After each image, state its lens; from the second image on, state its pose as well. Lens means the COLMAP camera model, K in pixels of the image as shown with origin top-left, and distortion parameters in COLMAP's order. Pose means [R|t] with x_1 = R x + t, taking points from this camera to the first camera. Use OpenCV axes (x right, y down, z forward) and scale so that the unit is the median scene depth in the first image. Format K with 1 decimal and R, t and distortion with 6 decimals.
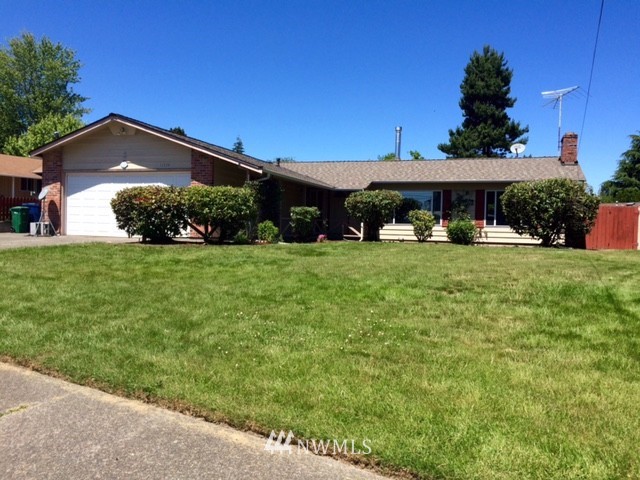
lens RADIAL K [[545.9, 0, 317.2], [0, 545.9, 243.2], [0, 0, 1]] dist [0.005445, -0.010334]
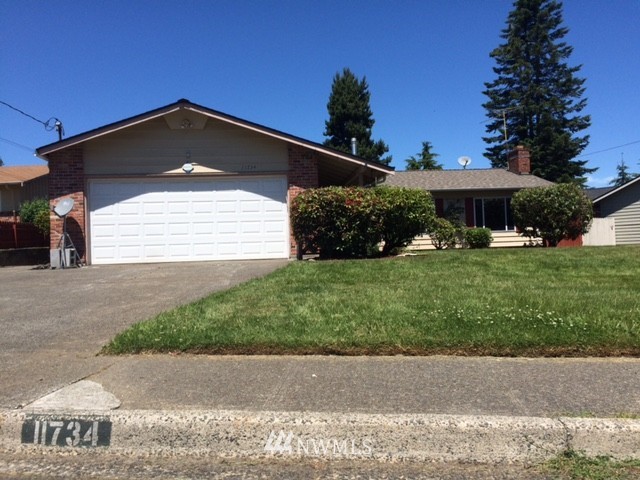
lens RADIAL K [[545.9, 0, 319.8], [0, 545.9, 236.7], [0, 0, 1]] dist [0.005445, -0.010334]
pose [[0.906381, -0.045978, 0.419952, -0.490354], [0.069248, 0.996784, -0.040326, -0.002160], [-0.416748, 0.065632, 0.906650, 0.221863]]
